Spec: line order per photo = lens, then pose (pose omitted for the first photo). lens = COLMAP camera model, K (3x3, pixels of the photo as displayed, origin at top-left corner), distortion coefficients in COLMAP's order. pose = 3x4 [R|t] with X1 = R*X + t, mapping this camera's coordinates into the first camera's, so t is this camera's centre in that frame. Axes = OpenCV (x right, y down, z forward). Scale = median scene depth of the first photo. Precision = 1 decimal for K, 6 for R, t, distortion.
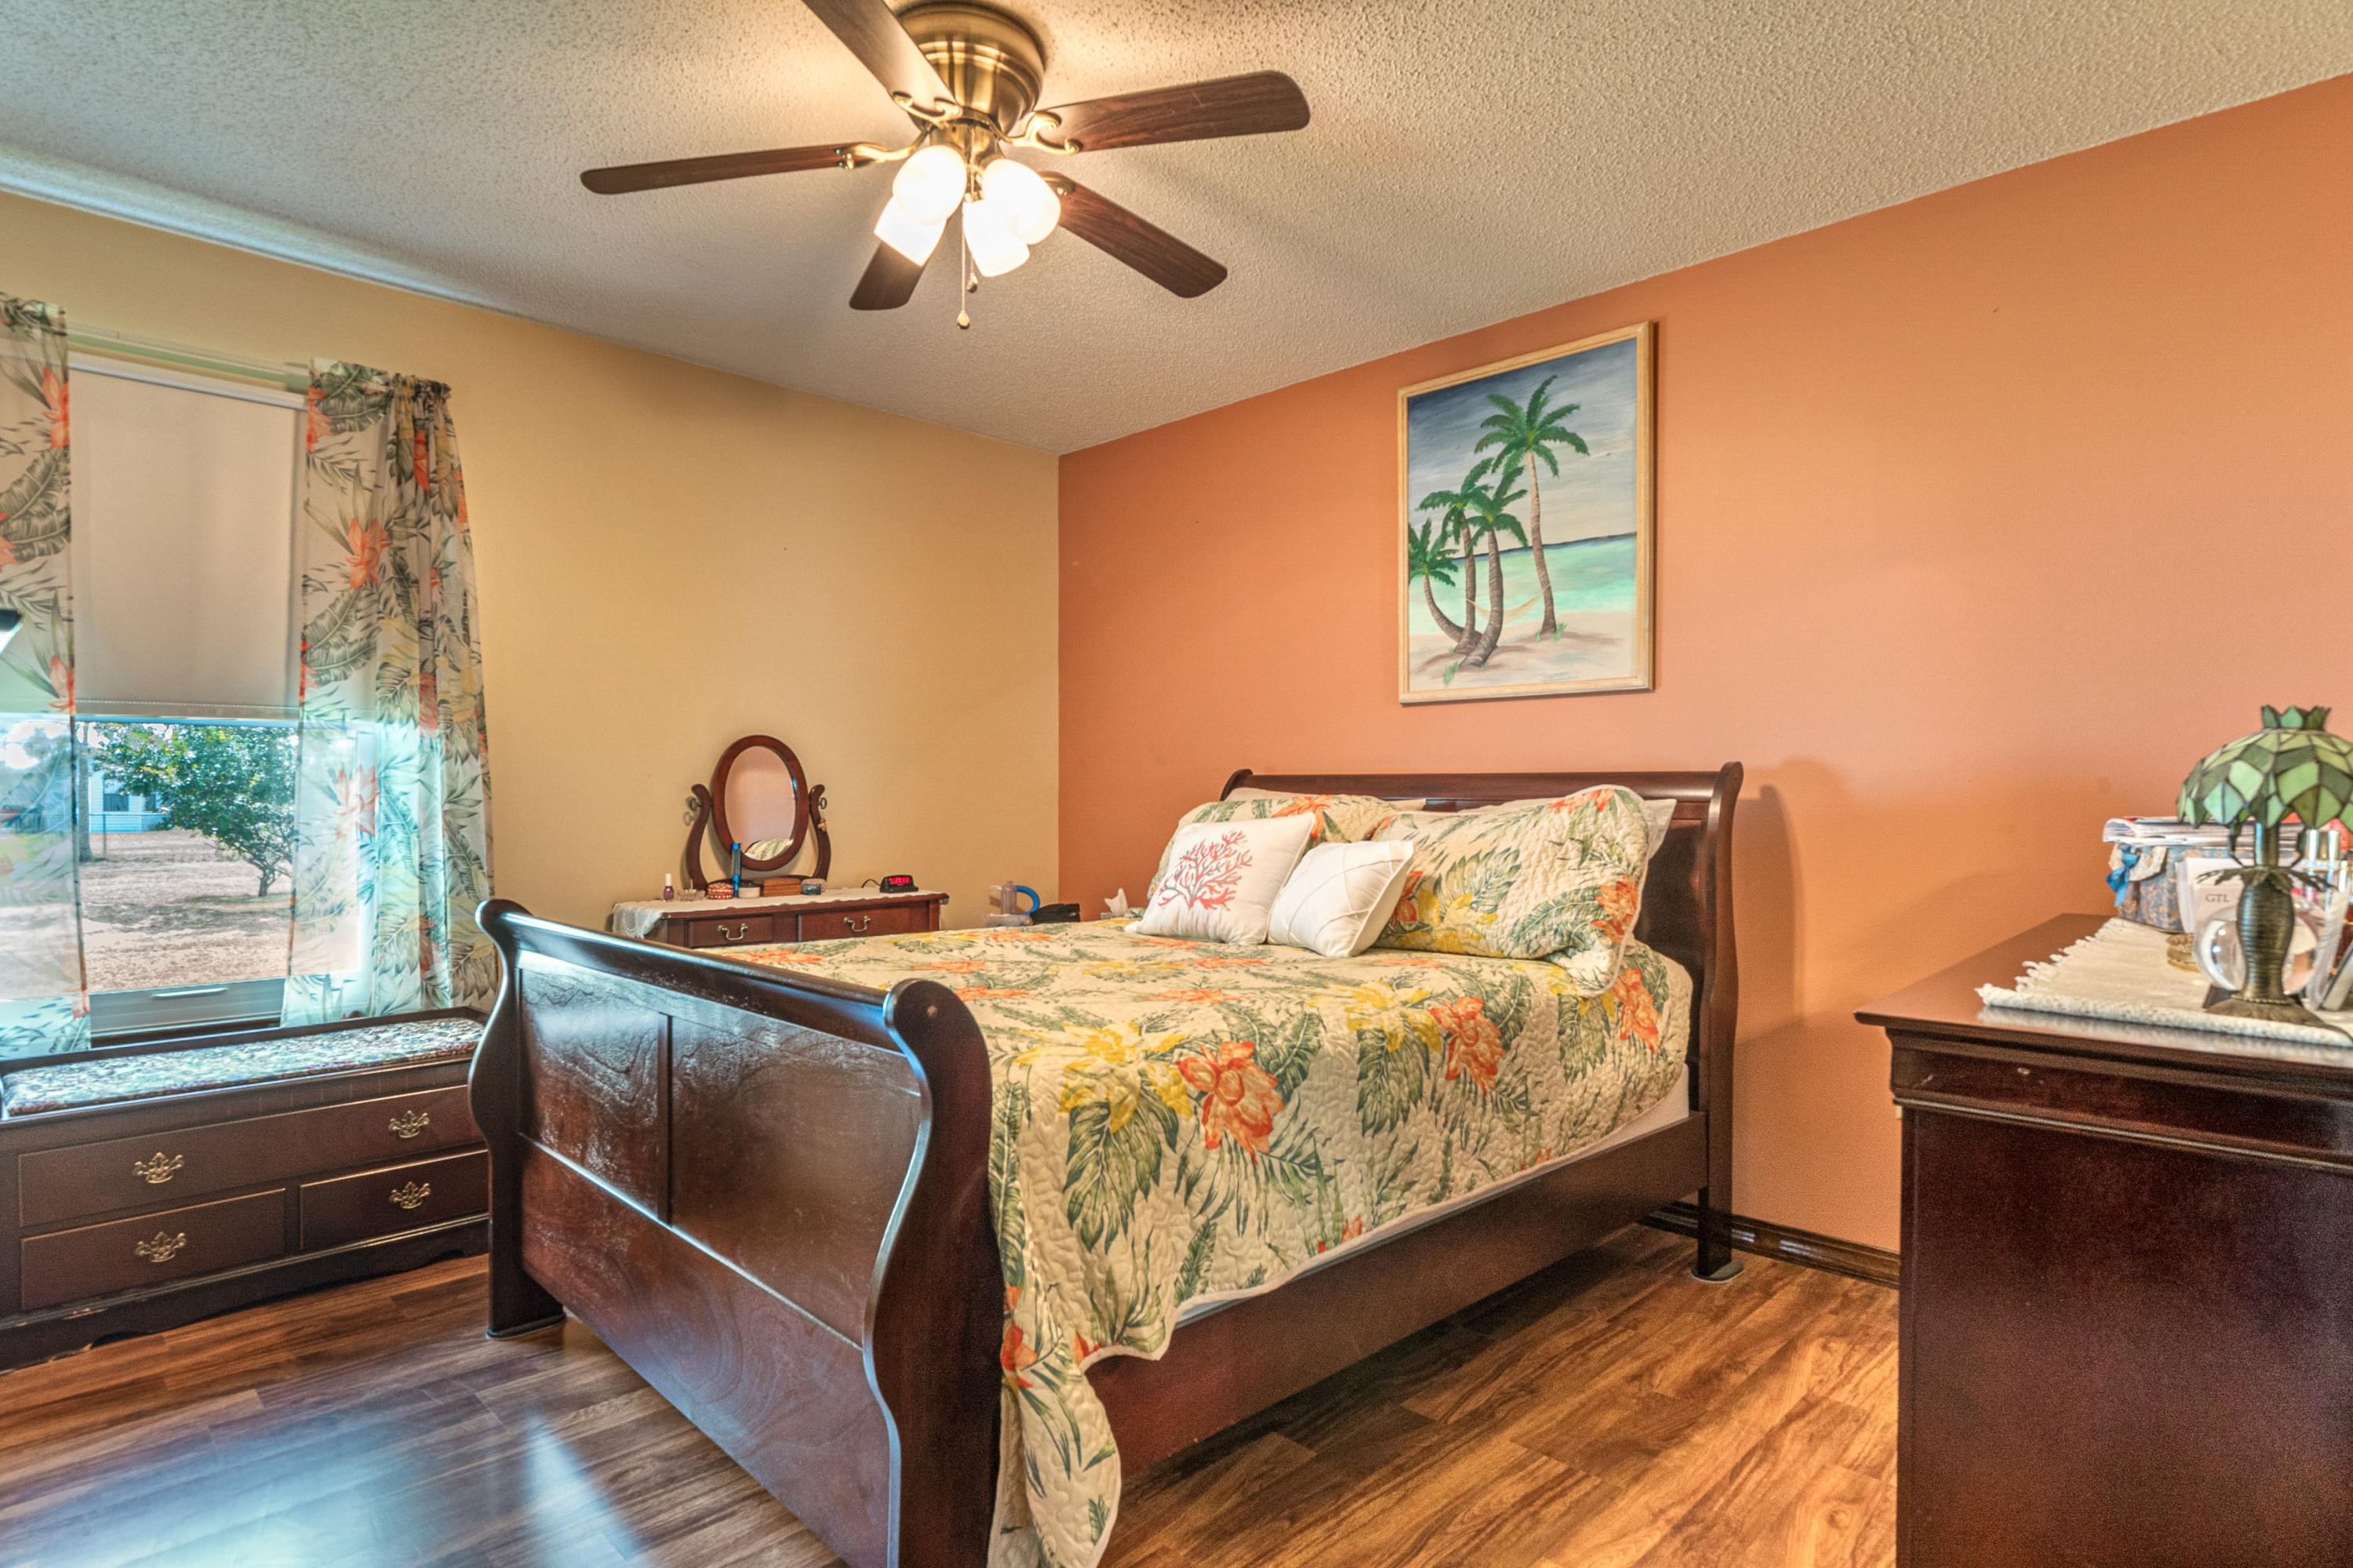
lens RADIAL K [[1237.5, 0, 1175.8], [0, 1237.5, 787.7], [0, 0, 1]] dist [-0.012281, -0.000985]
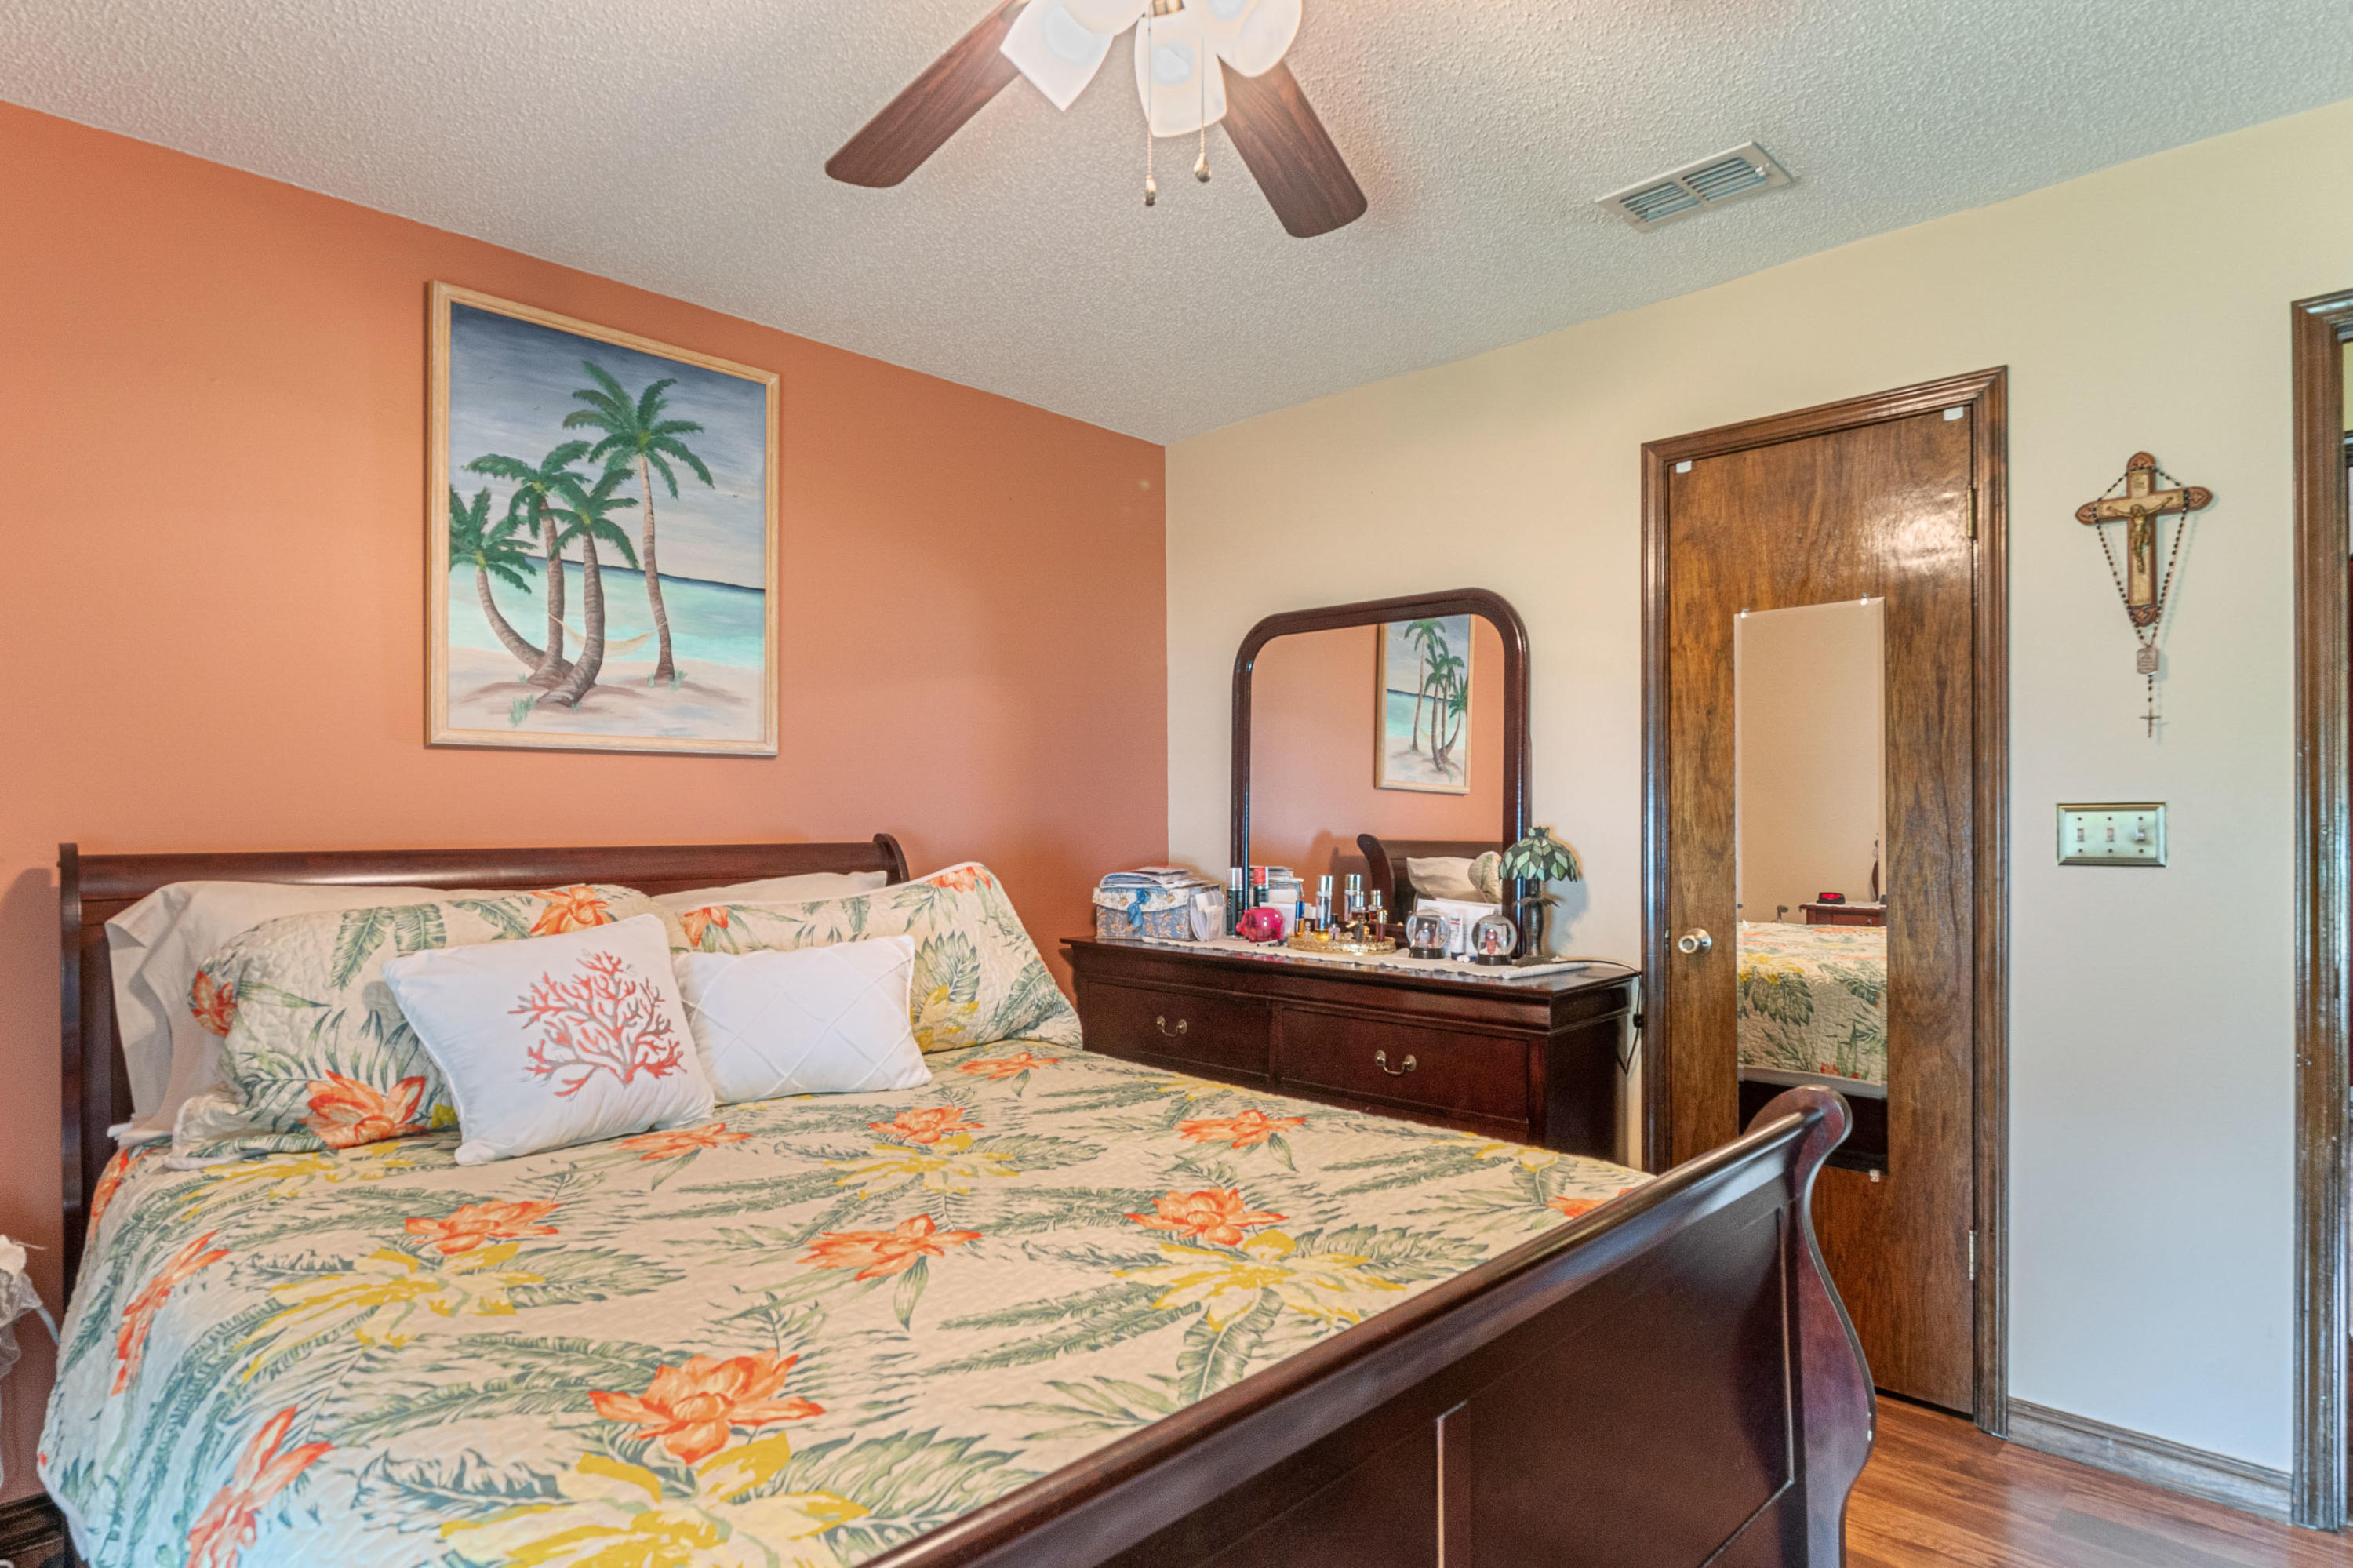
lens RADIAL K [[1237.5, 0, 1175.5], [0, 1237.5, 799.0], [0, 0, 1]] dist [-0.012281, -0.000985]
pose [[-0.026312, 0.008408, 0.999618, -0.532888], [-0.000818, 0.999964, -0.008432, -0.034864], [-0.999653, -0.001040, -0.026304, 0.648304]]
